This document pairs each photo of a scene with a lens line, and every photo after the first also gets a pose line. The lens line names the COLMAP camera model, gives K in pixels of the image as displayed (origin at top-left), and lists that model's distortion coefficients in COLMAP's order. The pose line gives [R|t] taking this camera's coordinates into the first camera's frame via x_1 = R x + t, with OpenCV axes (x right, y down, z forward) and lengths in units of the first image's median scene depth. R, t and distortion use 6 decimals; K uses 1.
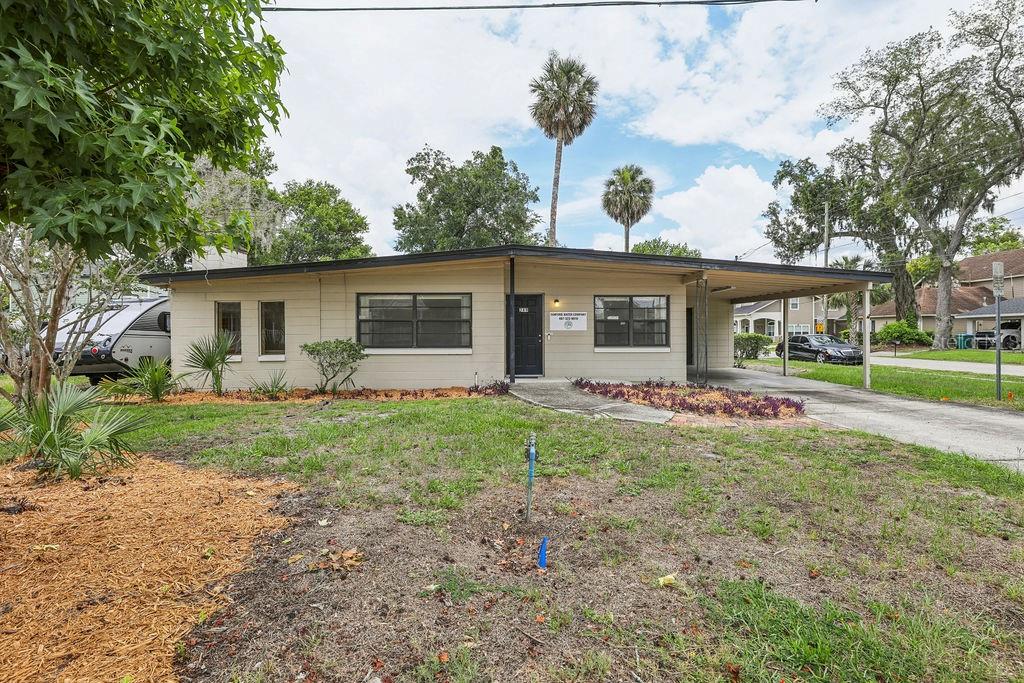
lens RADIAL K [[470.0, 0, 511.3], [0, 470.0, 343.1], [0, 0, 1]] dist [0.000053, 0.001258]
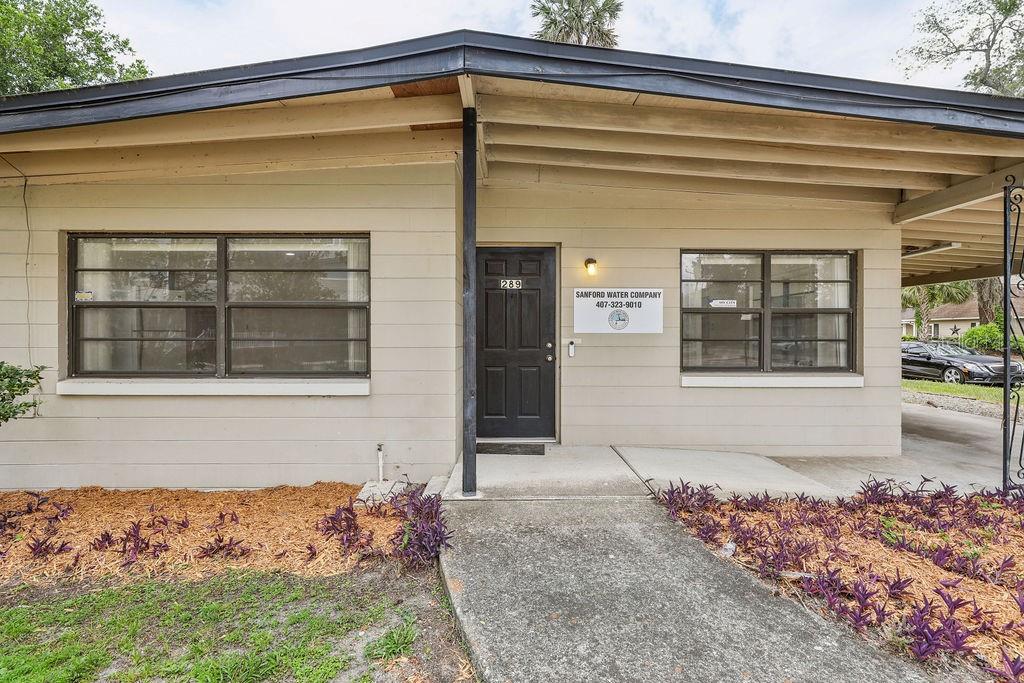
lens RADIAL K [[470.0, 0, 510.3], [0, 470.0, 339.2], [0, 0, 1]] dist [0.000053, 0.001258]
pose [[0.999972, 0.003658, -0.006480, 0.029182], [-0.003769, 0.999845, -0.017208, -0.014165], [0.006416, 0.017232, 0.999831, 0.582661]]
